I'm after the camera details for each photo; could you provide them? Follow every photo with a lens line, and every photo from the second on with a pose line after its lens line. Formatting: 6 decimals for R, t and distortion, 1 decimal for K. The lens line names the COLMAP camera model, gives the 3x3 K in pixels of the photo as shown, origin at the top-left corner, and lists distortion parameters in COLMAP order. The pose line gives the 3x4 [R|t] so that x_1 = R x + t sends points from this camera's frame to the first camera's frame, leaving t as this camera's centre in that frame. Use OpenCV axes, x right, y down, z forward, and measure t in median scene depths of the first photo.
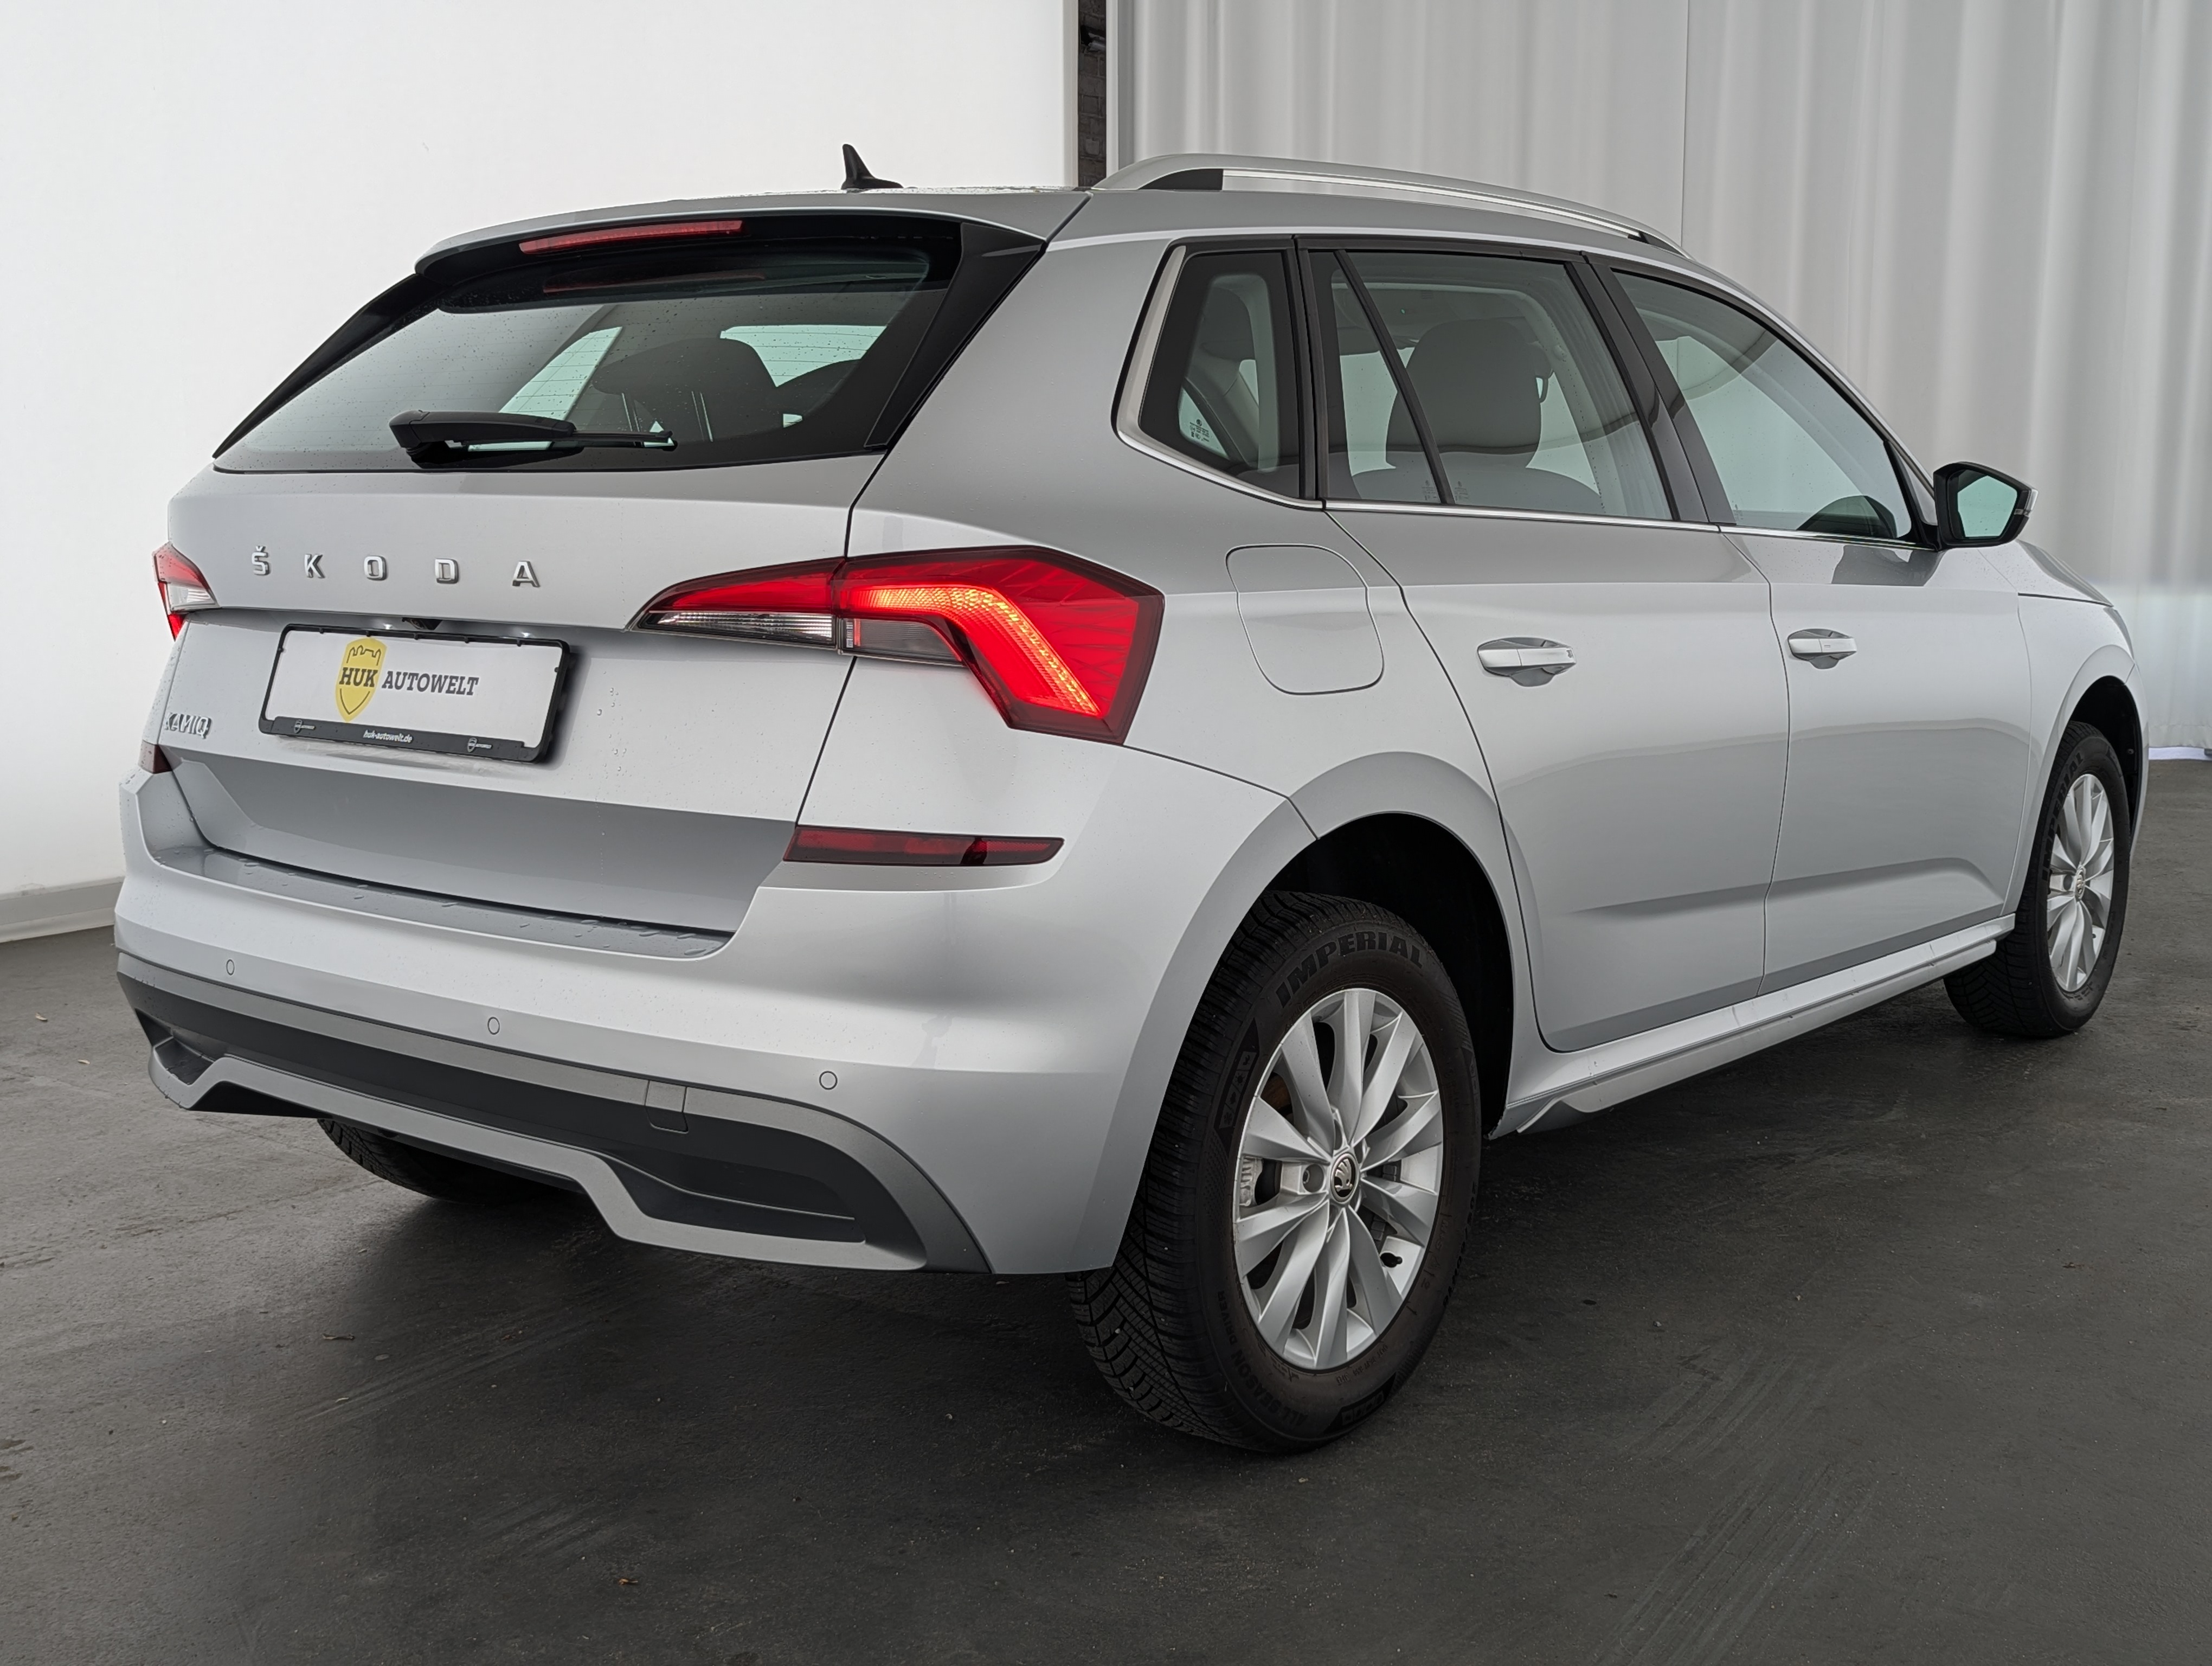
lens RADIAL K [[2303.9, 0, 1115.4], [0, 2303.9, 798.7], [0, 0, 1]] dist [0.034383, -0.036877]
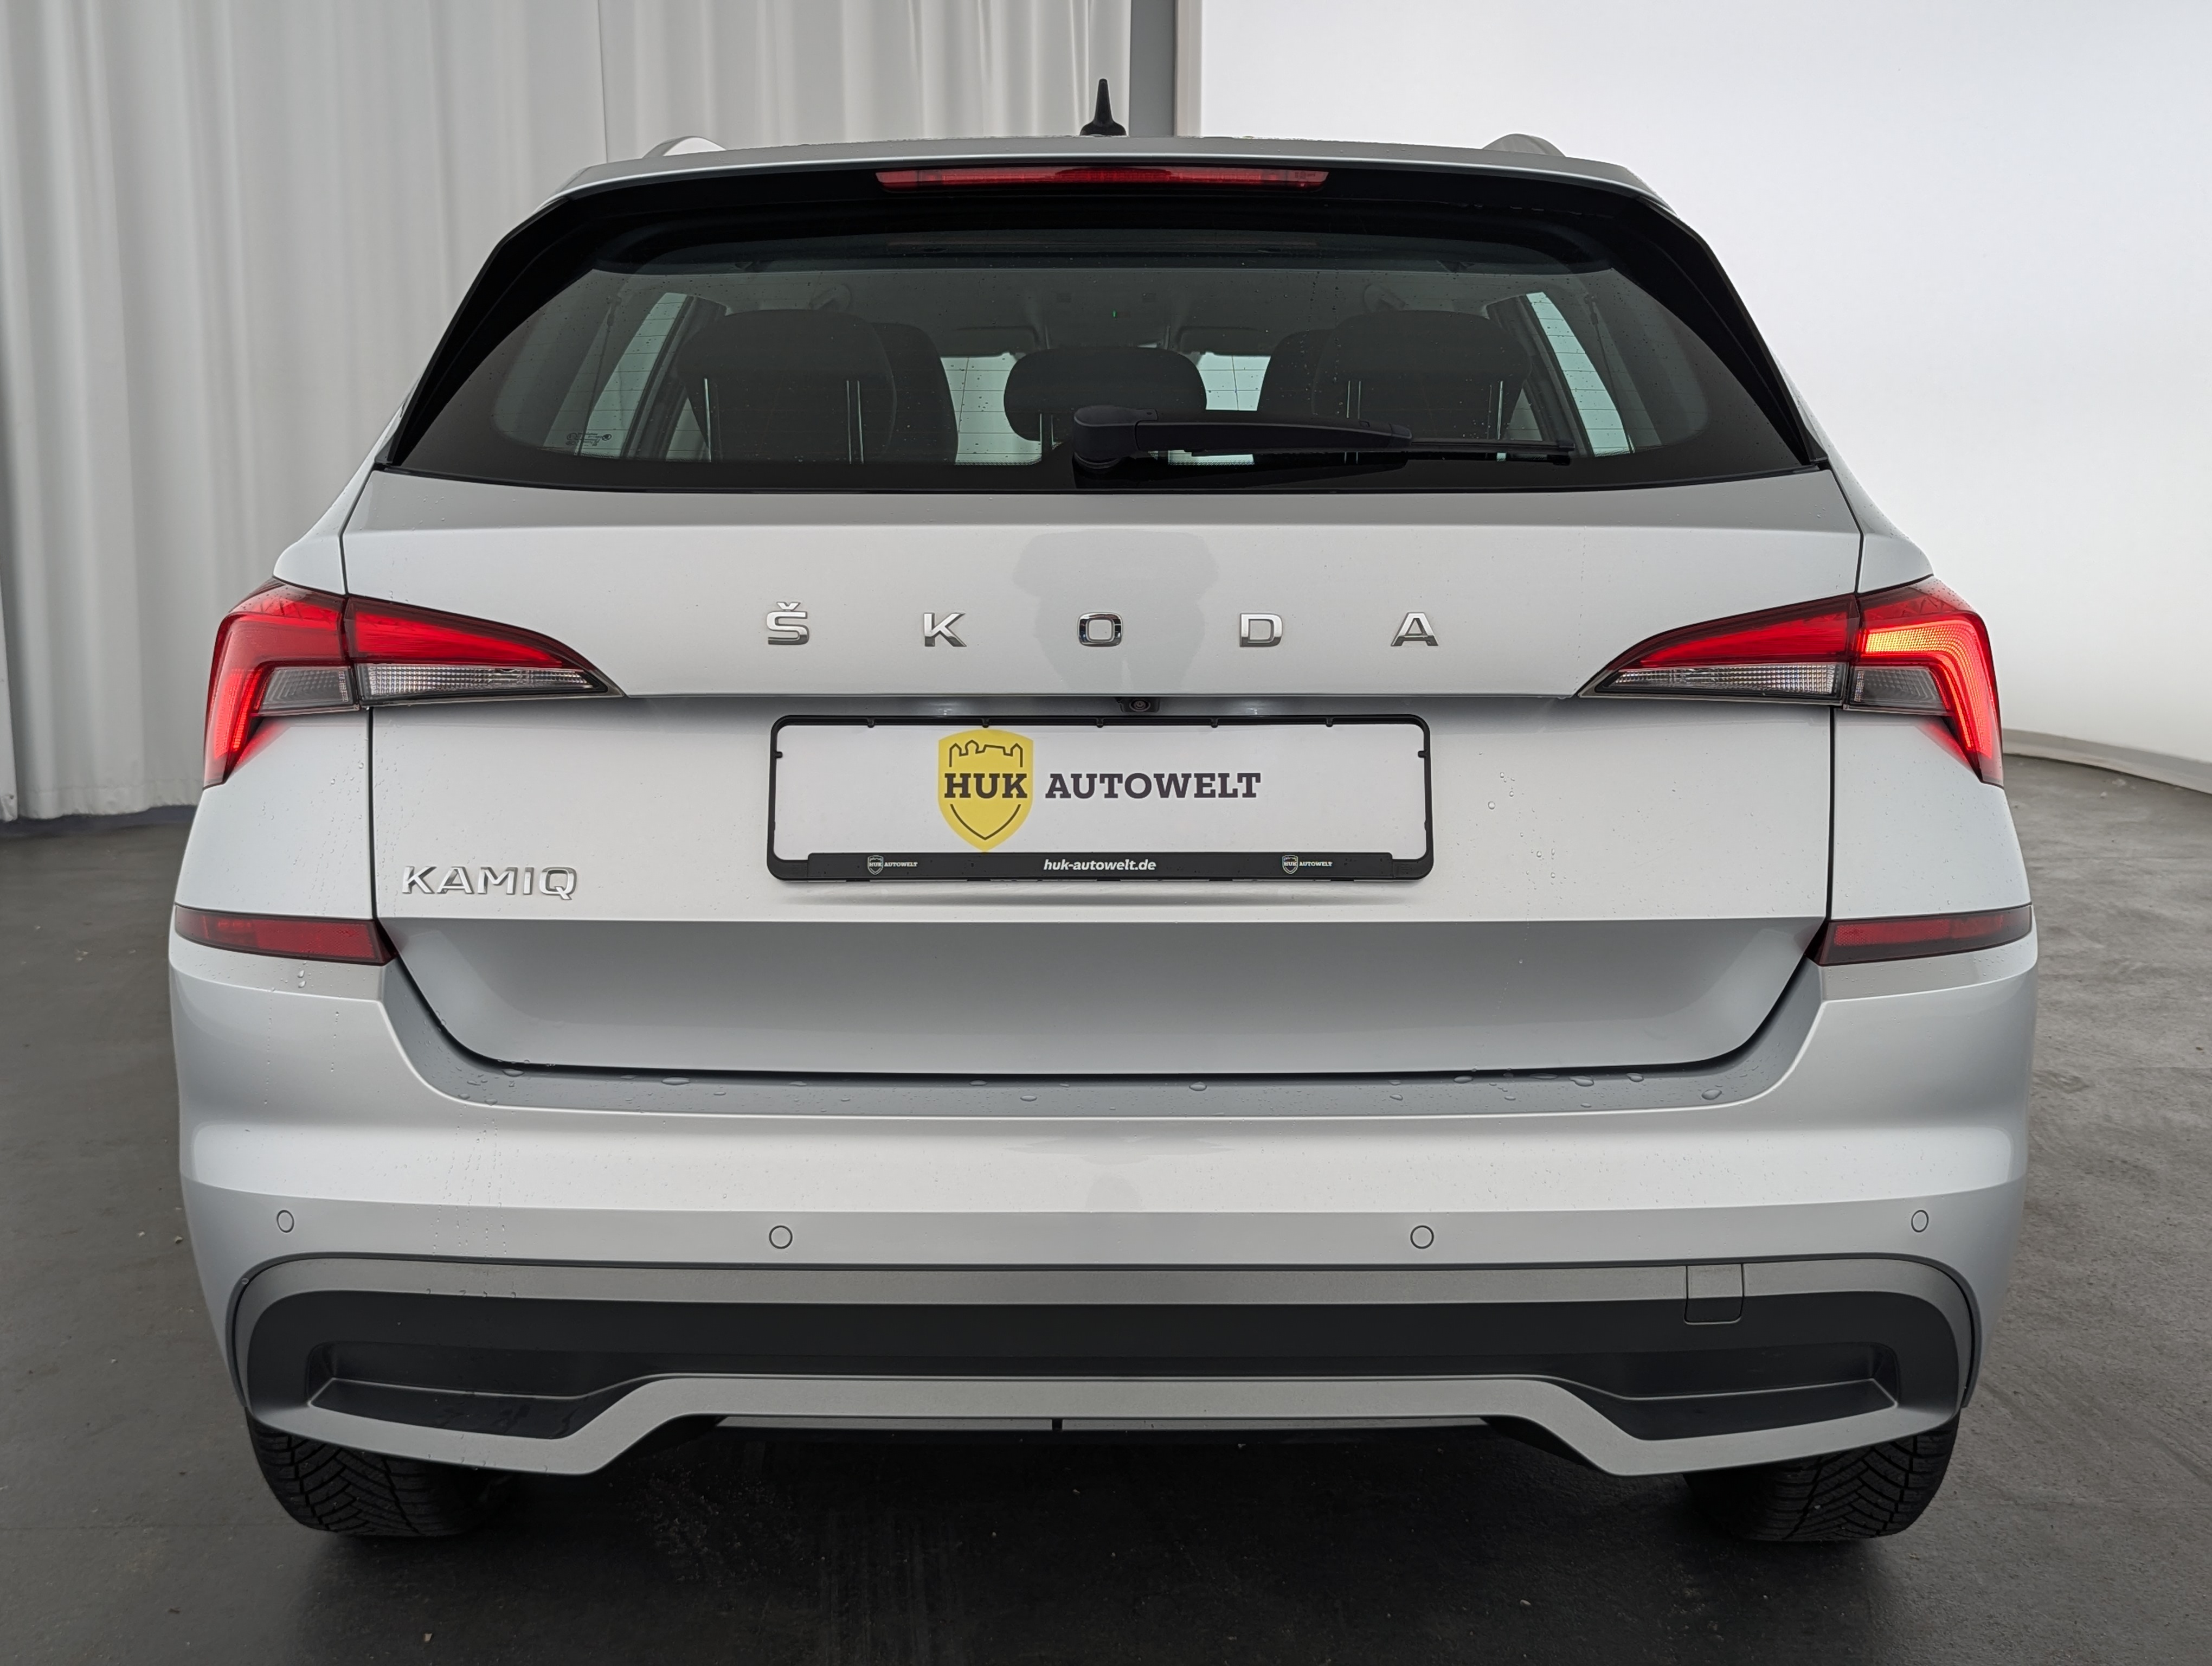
lens RADIAL K [[2296.9, 0, 1109.4], [0, 2296.9, 796.6], [0, 0, 1]] dist [0.135596, -0.261438]
pose [[0.785855, -0.078964, 0.613348, -0.742961], [0.081510, 0.996387, 0.023842, -0.064411], [-0.613015, 0.031258, 0.789453, 0.440661]]
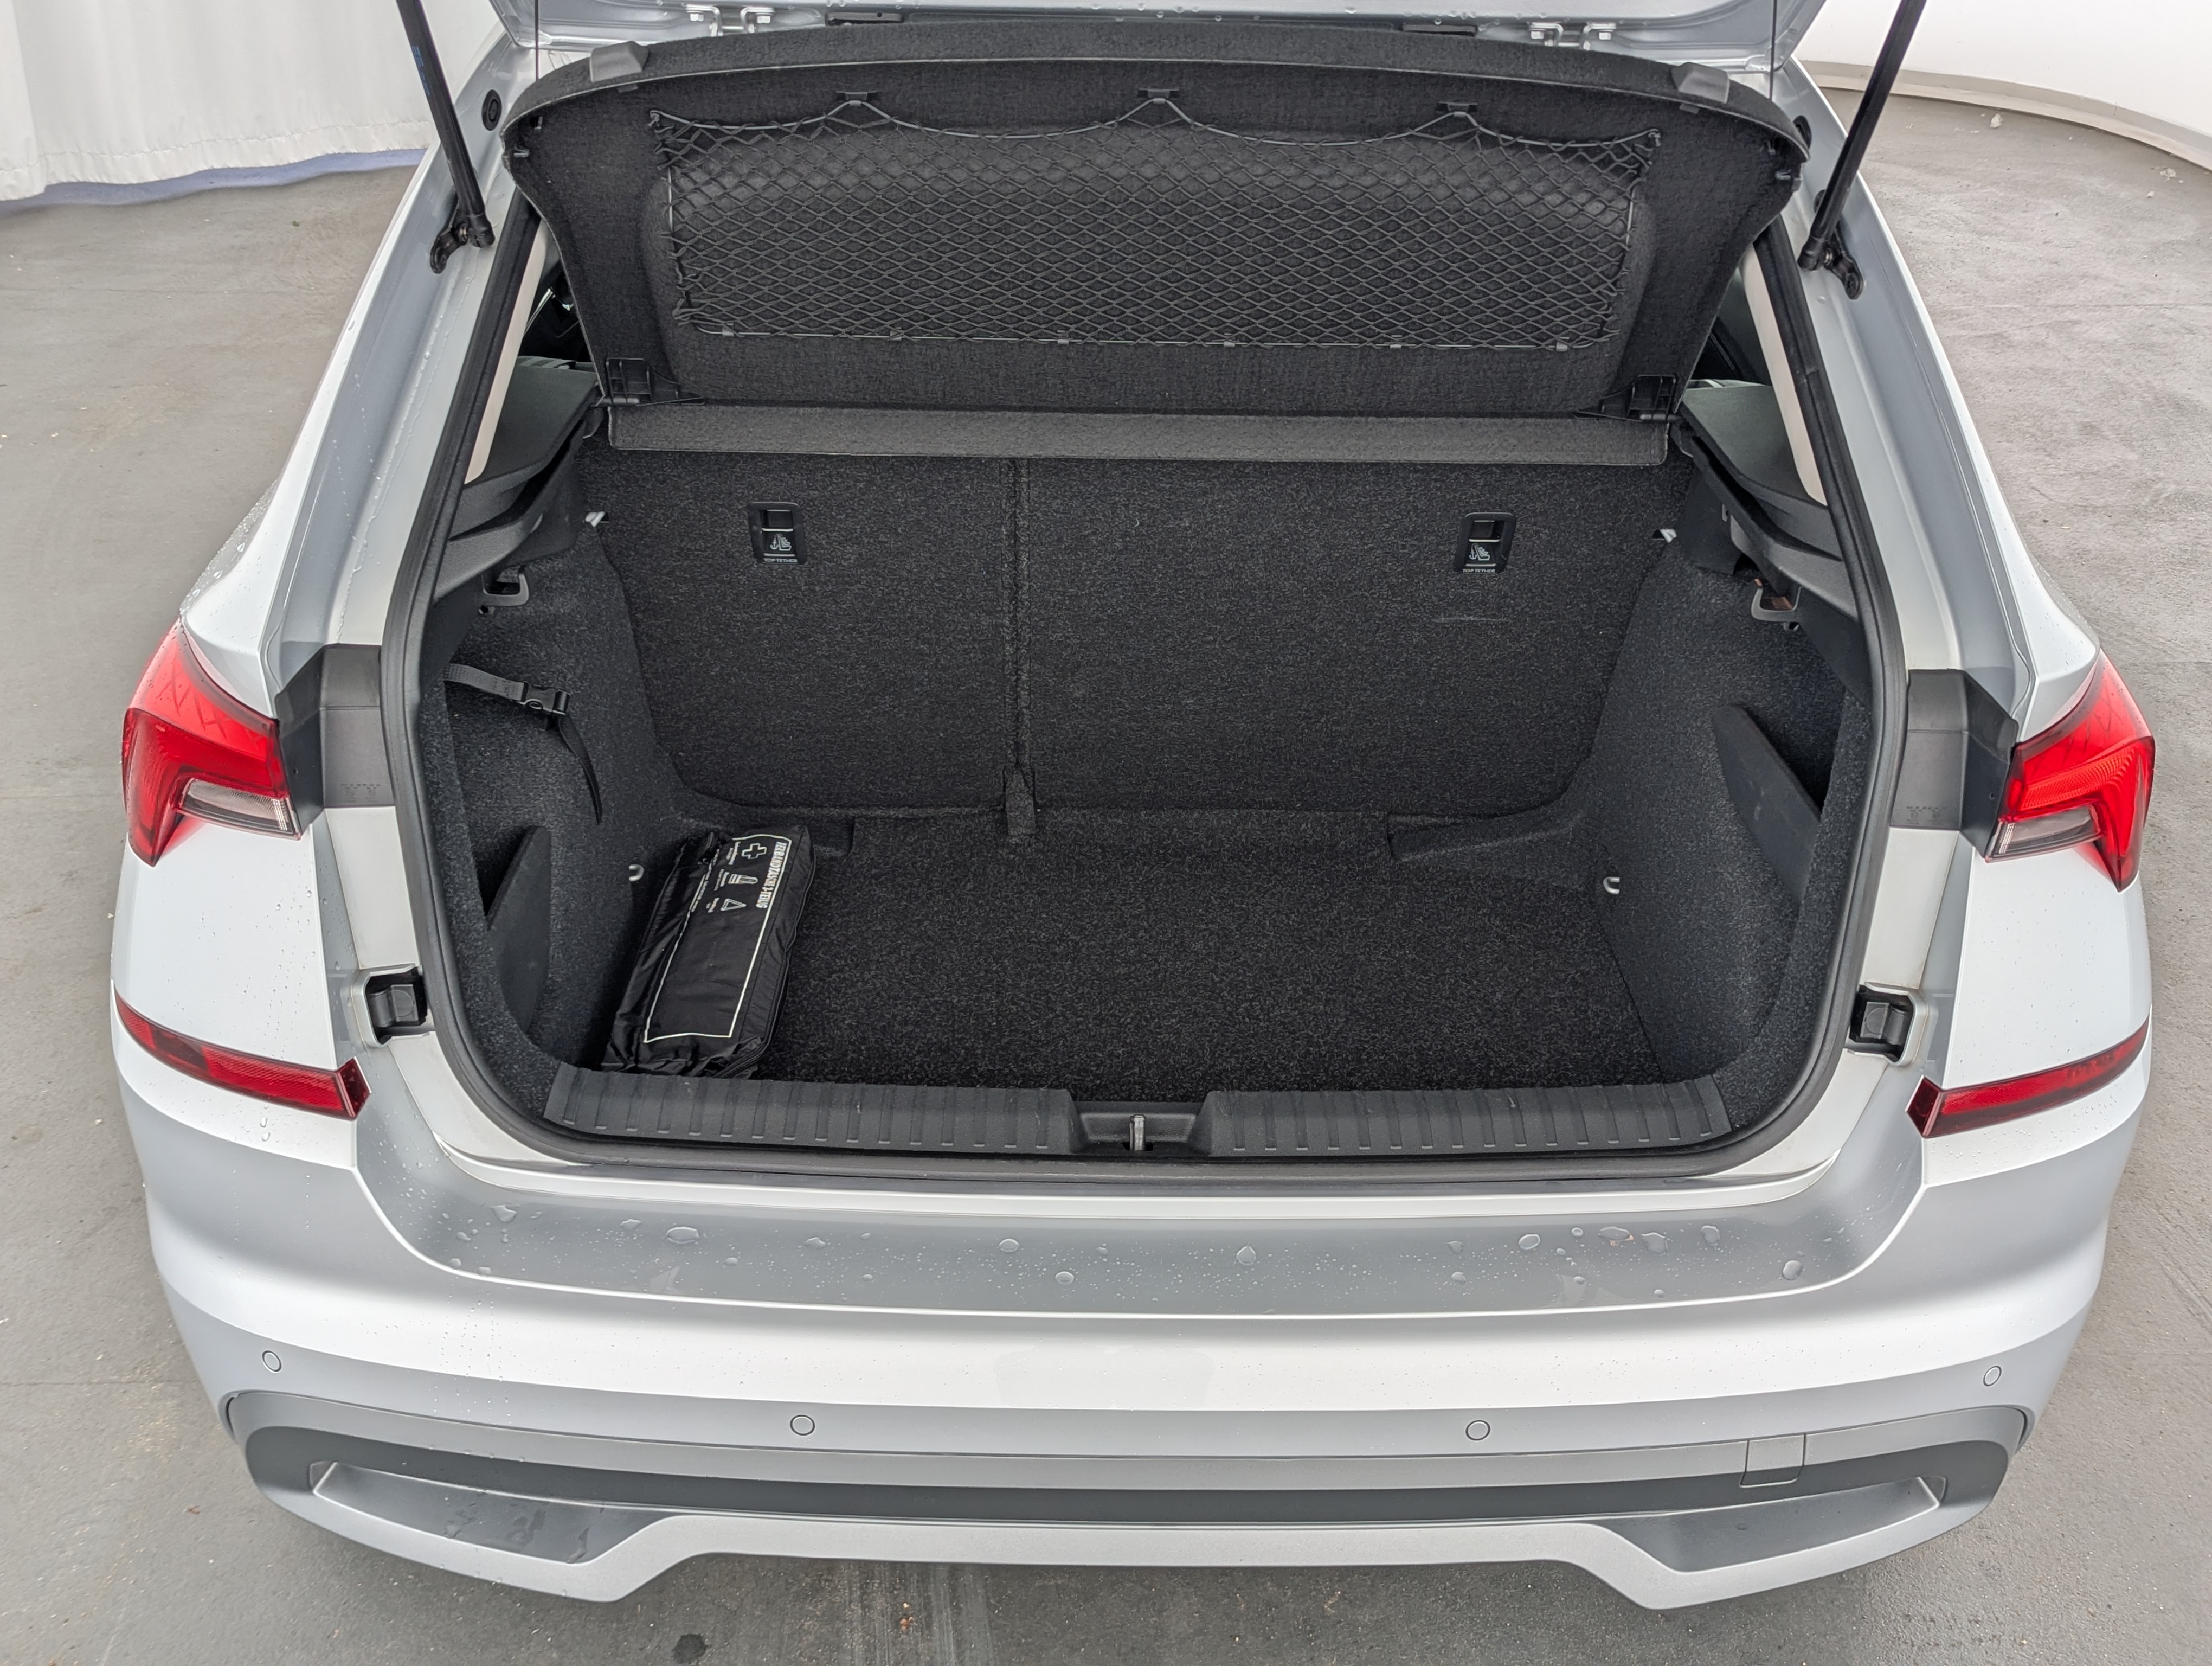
lens RADIAL K [[2296.9, 0, 1109.4], [0, 2296.9, 796.6], [0, 0, 1]] dist [0.135596, -0.261438]
pose [[0.778206, -0.266947, 0.568450, -0.663980], [0.059319, 0.932359, 0.356633, -0.320537], [-0.625201, -0.243815, 0.741402, 0.554405]]
